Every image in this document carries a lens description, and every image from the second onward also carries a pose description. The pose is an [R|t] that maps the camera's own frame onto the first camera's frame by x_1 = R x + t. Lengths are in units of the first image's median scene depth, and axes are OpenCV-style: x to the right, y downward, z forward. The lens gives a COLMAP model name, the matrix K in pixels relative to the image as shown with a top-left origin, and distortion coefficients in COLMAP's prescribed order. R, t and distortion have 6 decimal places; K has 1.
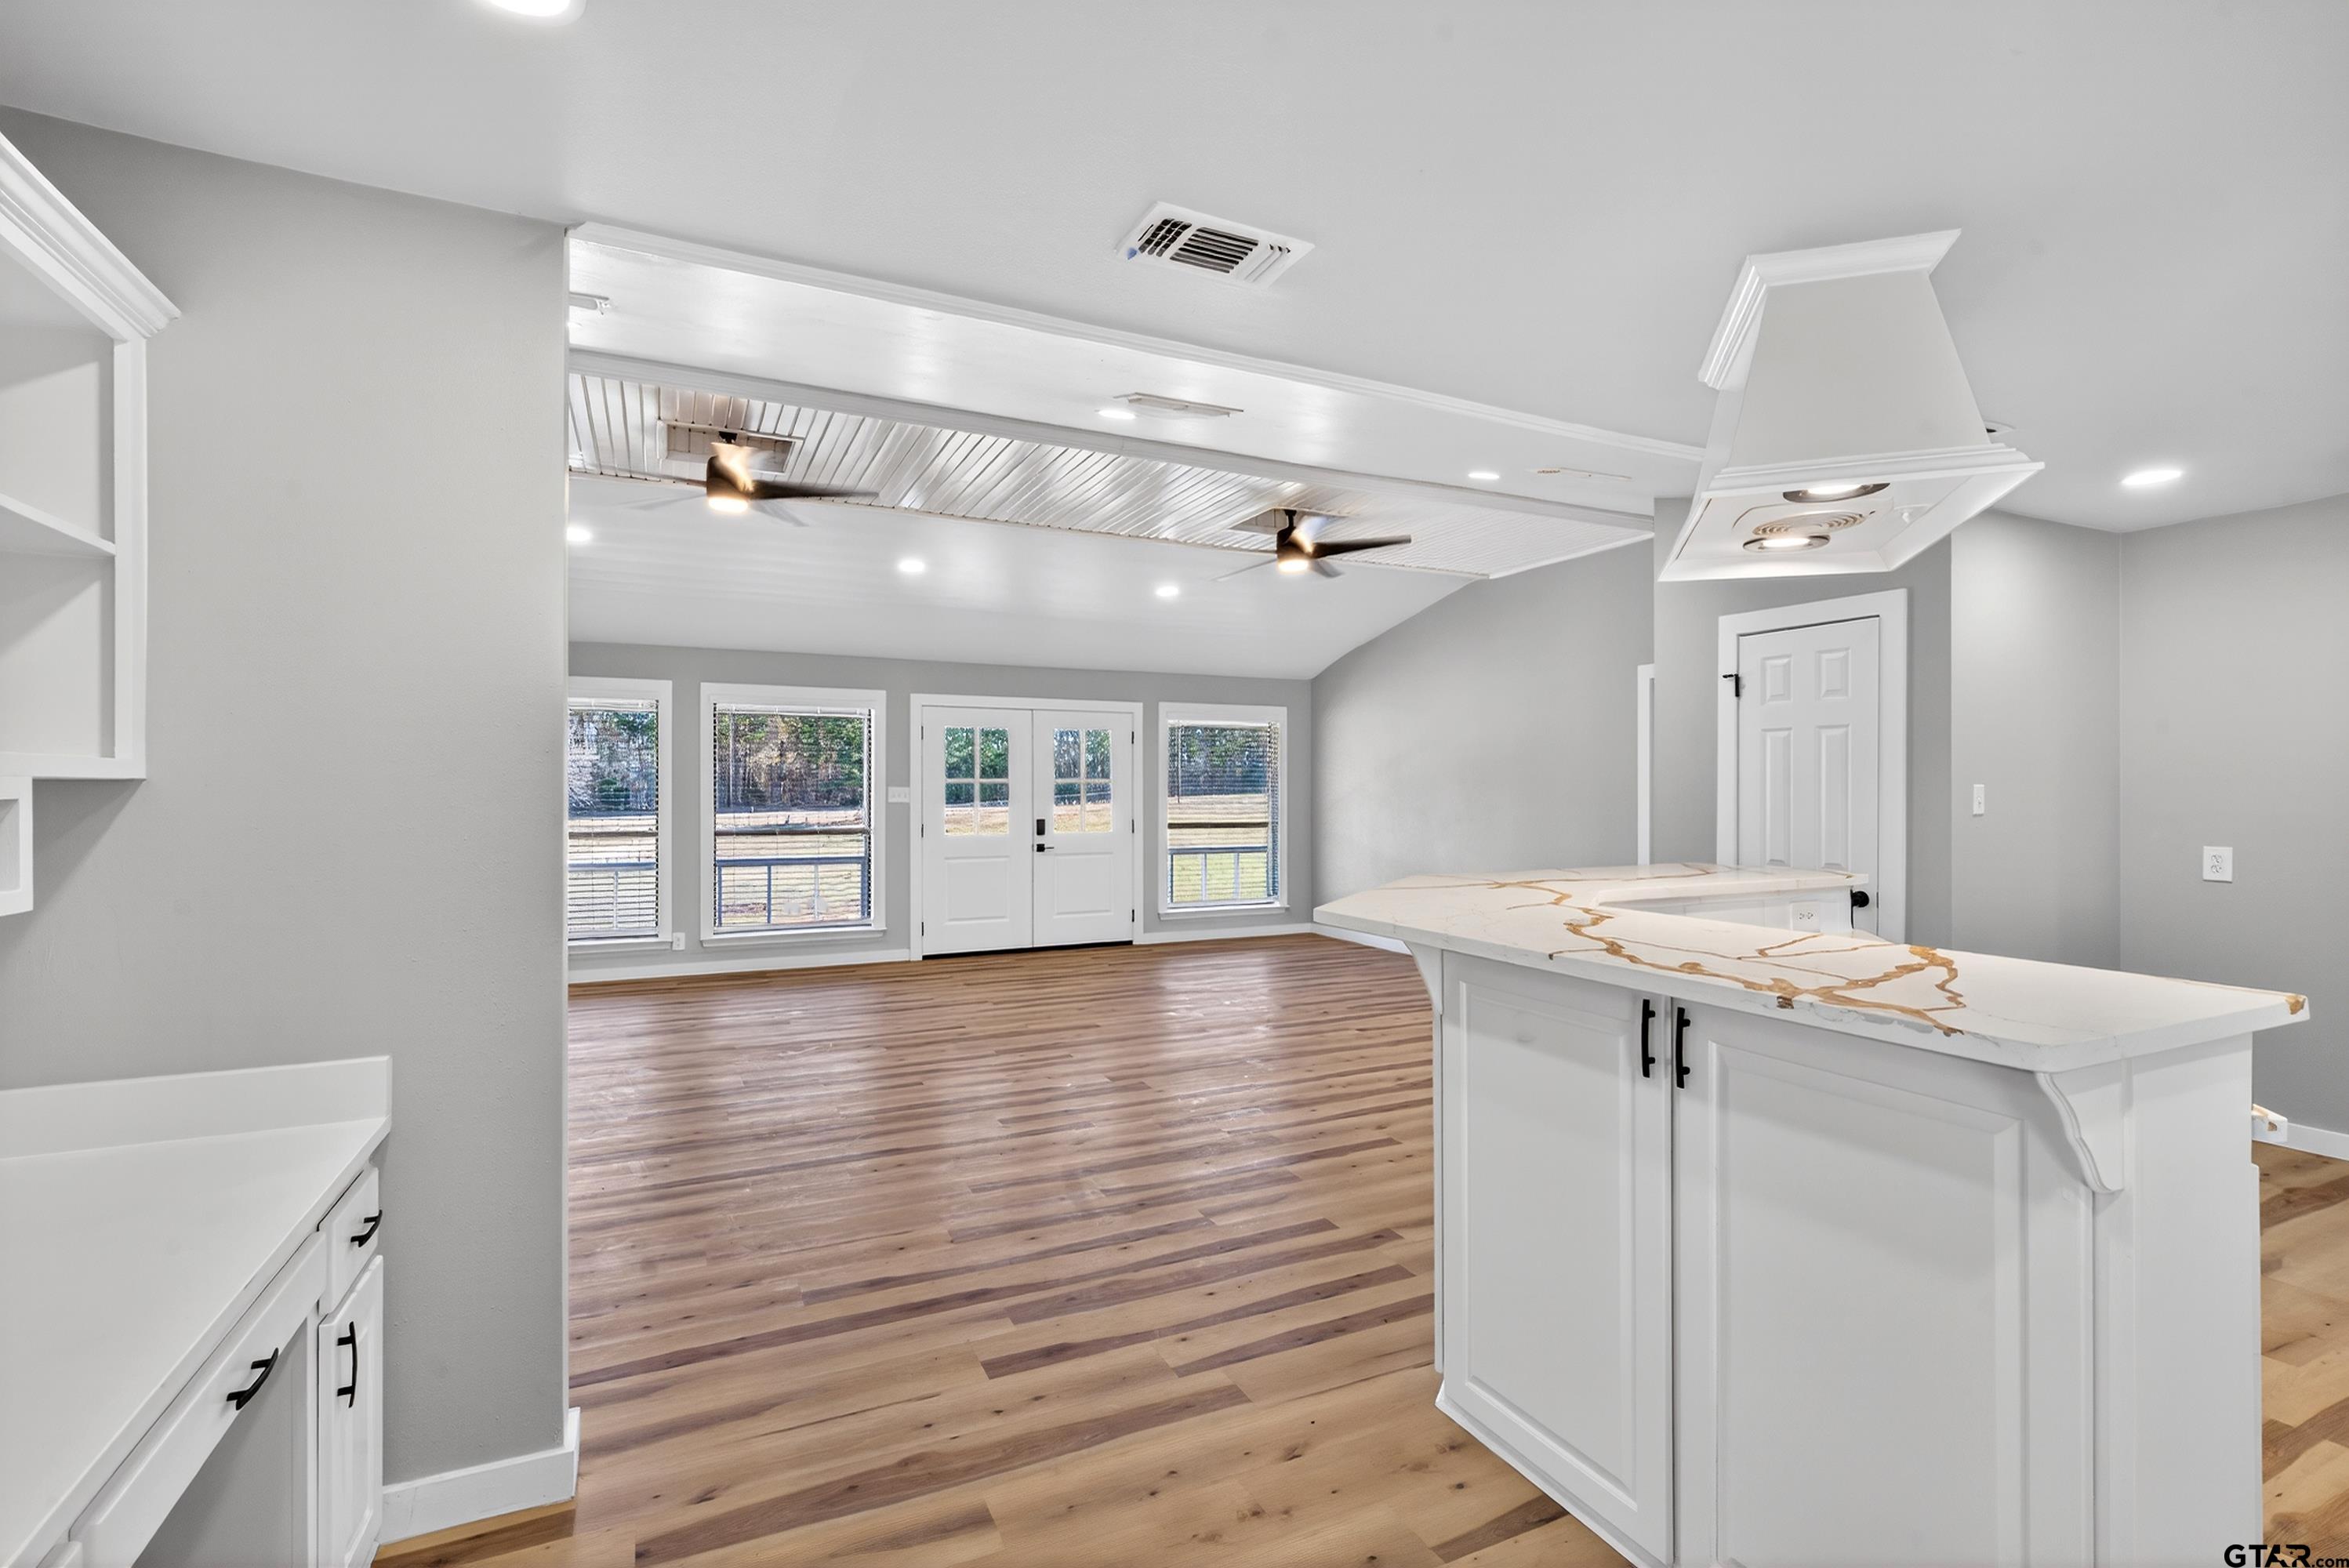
lens RADIAL K [[1057.3, 0, 1167.6], [0, 1057.3, 792.4], [0, 0, 1]] dist [0.006438, 0.000269]
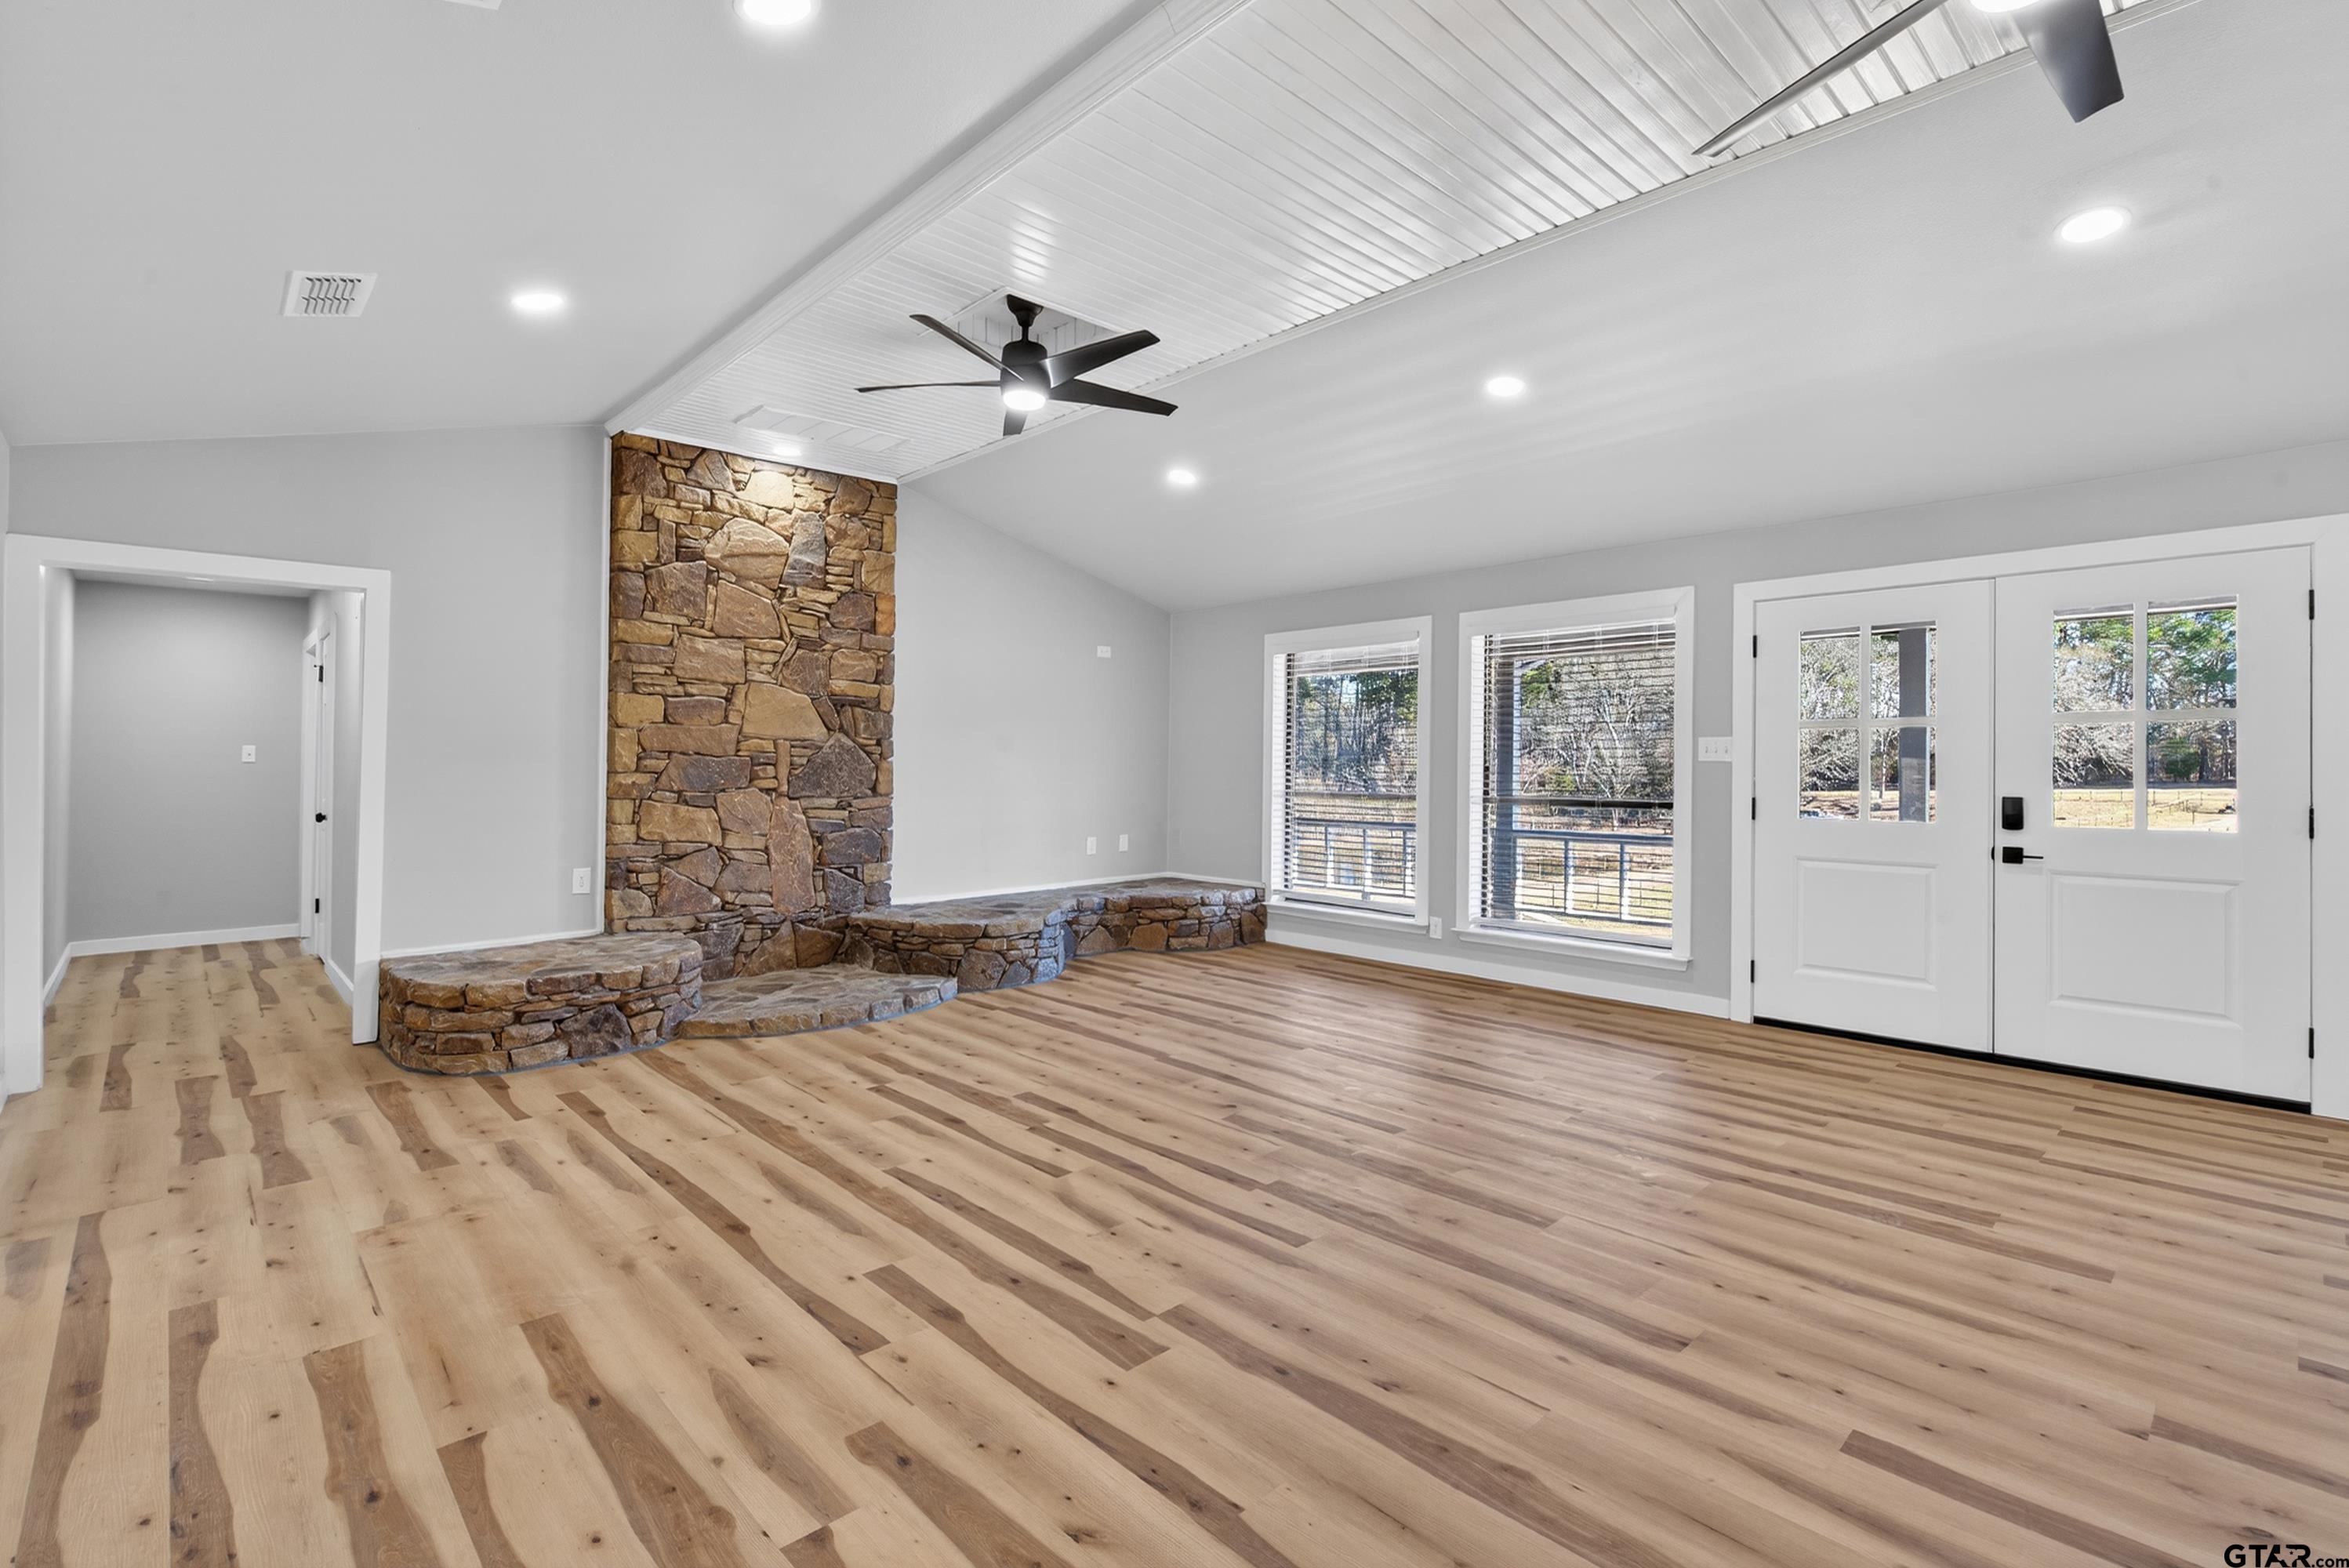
lens RADIAL K [[1057.3, 0, 1174.0], [0, 1057.3, 771.1], [0, 0, 1]] dist [0.006438, 0.000269]
pose [[0.295035, 0.010091, -0.955433, 0.251384], [0.002730, 0.999931, 0.011404, 0.006735], [0.955483, -0.005973, 0.294987, 0.510714]]
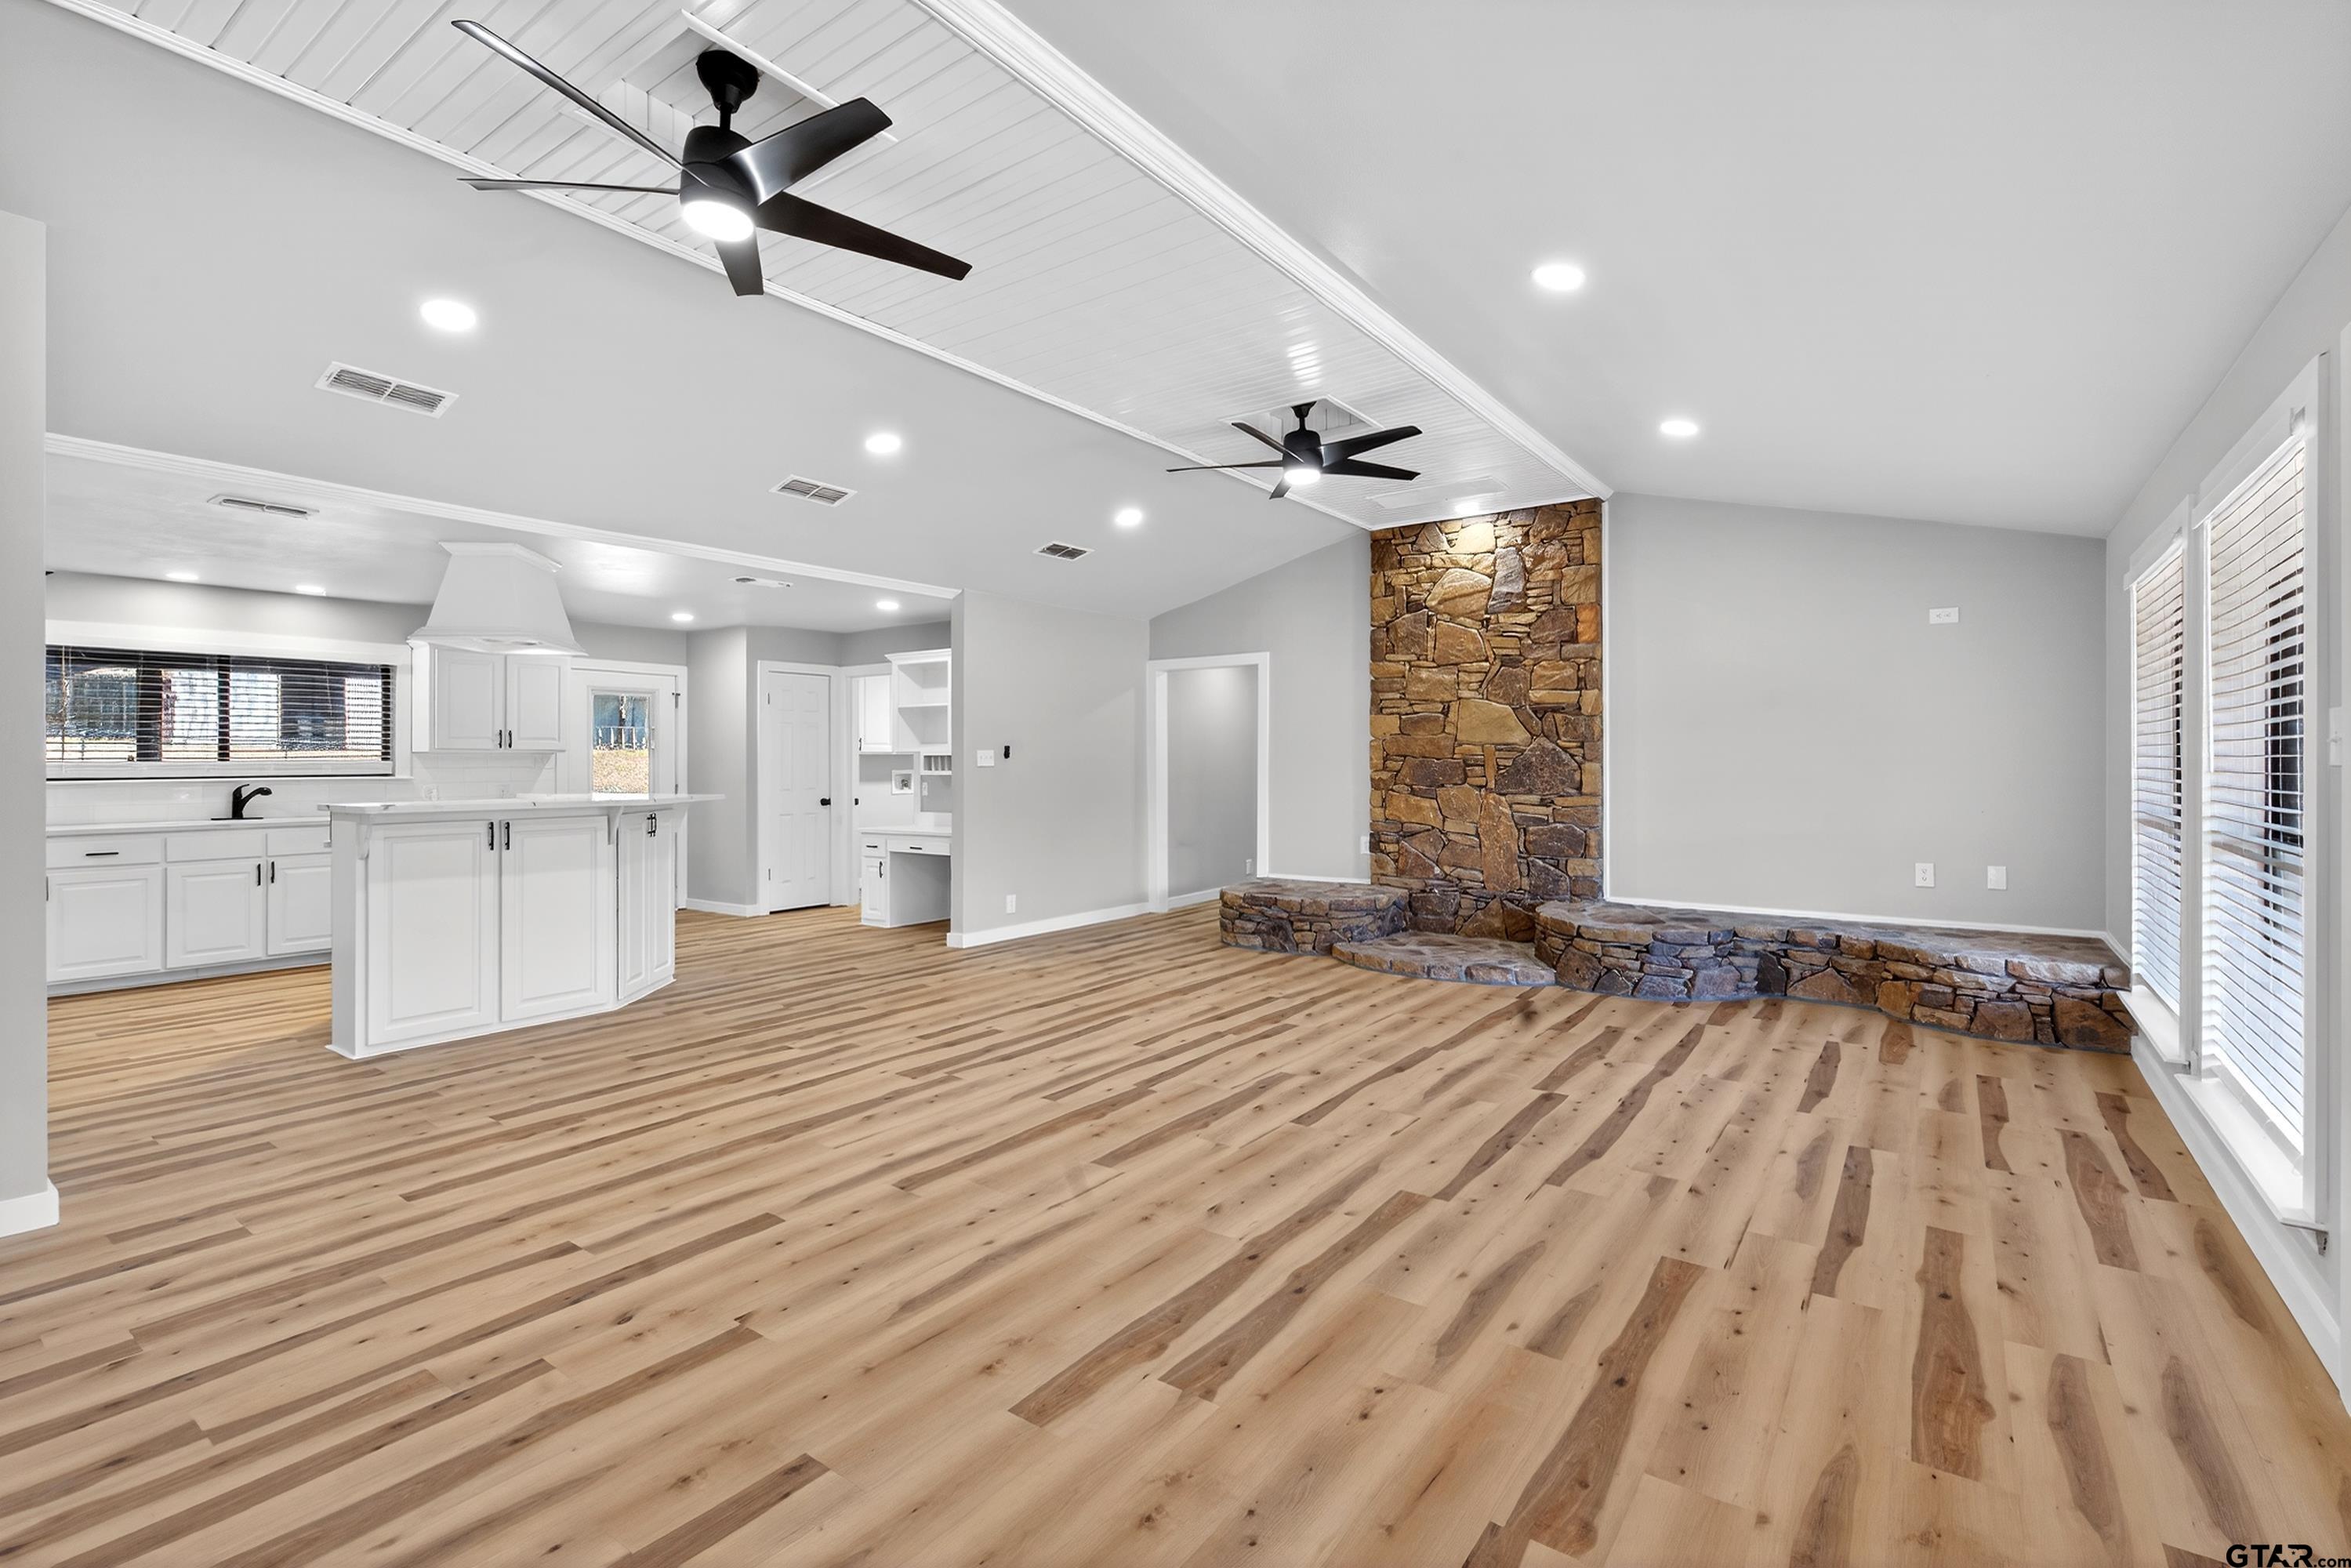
lens RADIAL K [[1058.3, 0, 1173.4], [0, 1058.3, 770.6], [0, 0, 1]] dist [0.006438, 0.000269]
pose [[-0.880212, 0.002043, -0.474576, 0.119155], [-0.000117, 0.999990, 0.004524, 0.010081], [0.474580, 0.004037, -0.880203, 1.102451]]
